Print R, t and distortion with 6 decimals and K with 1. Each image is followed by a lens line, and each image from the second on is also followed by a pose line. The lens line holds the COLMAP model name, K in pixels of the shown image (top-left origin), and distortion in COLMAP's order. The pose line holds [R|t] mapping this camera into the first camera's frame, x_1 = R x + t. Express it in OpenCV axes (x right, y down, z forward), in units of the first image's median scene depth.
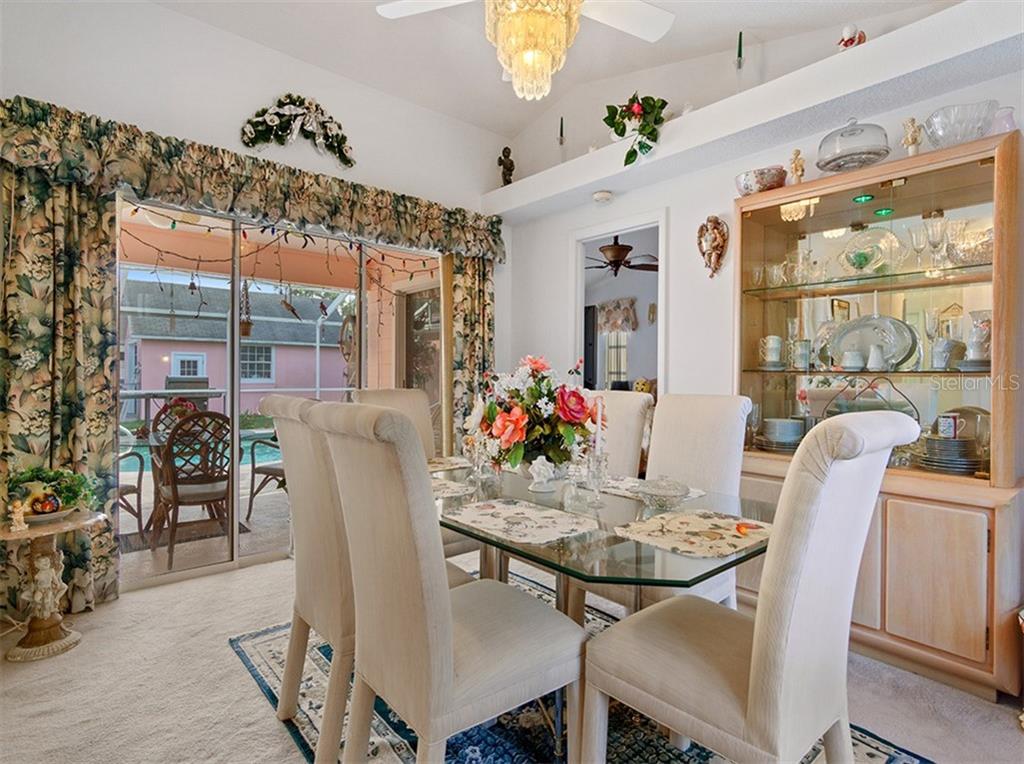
lens RADIAL K [[530.0, 0, 511.9], [0, 530.0, 378.2], [0, 0, 1]] dist [0.010840, 0.000455]
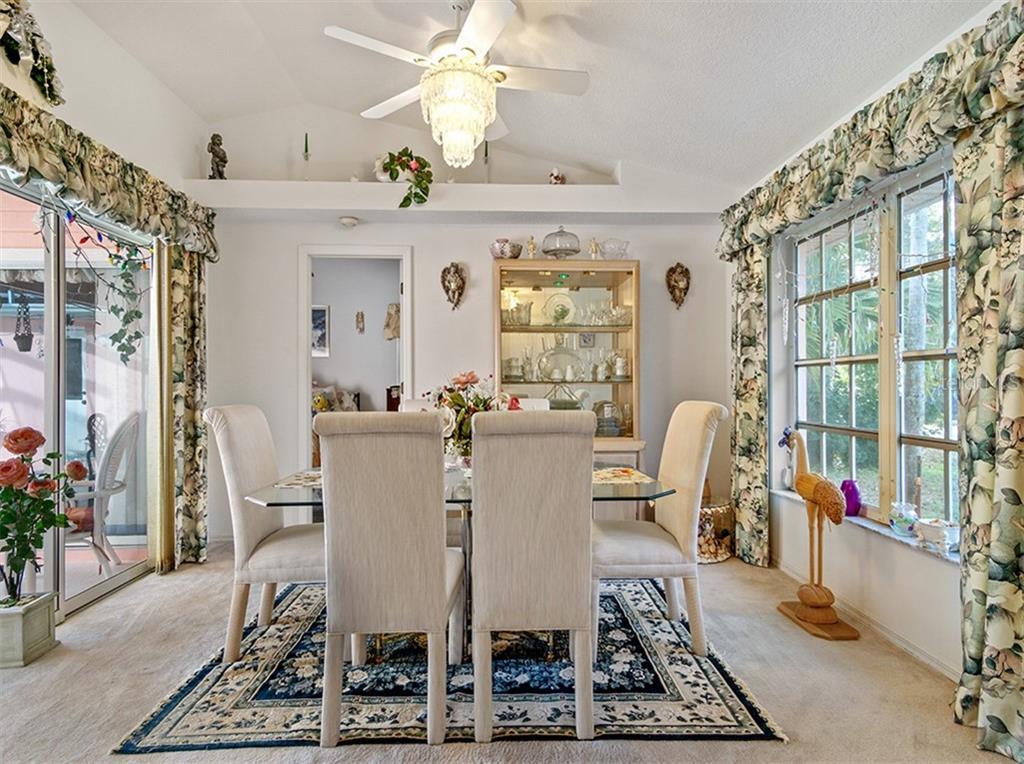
lens RADIAL K [[530.0, 0, 507.8], [0, 530.0, 382.8], [0, 0, 1]] dist [0.010840, 0.000455]
pose [[0.640809, -0.011188, 0.767619, -0.467816], [0.016465, 0.999864, 0.000828, -0.008650], [-0.767524, 0.012108, 0.640906, 0.060265]]
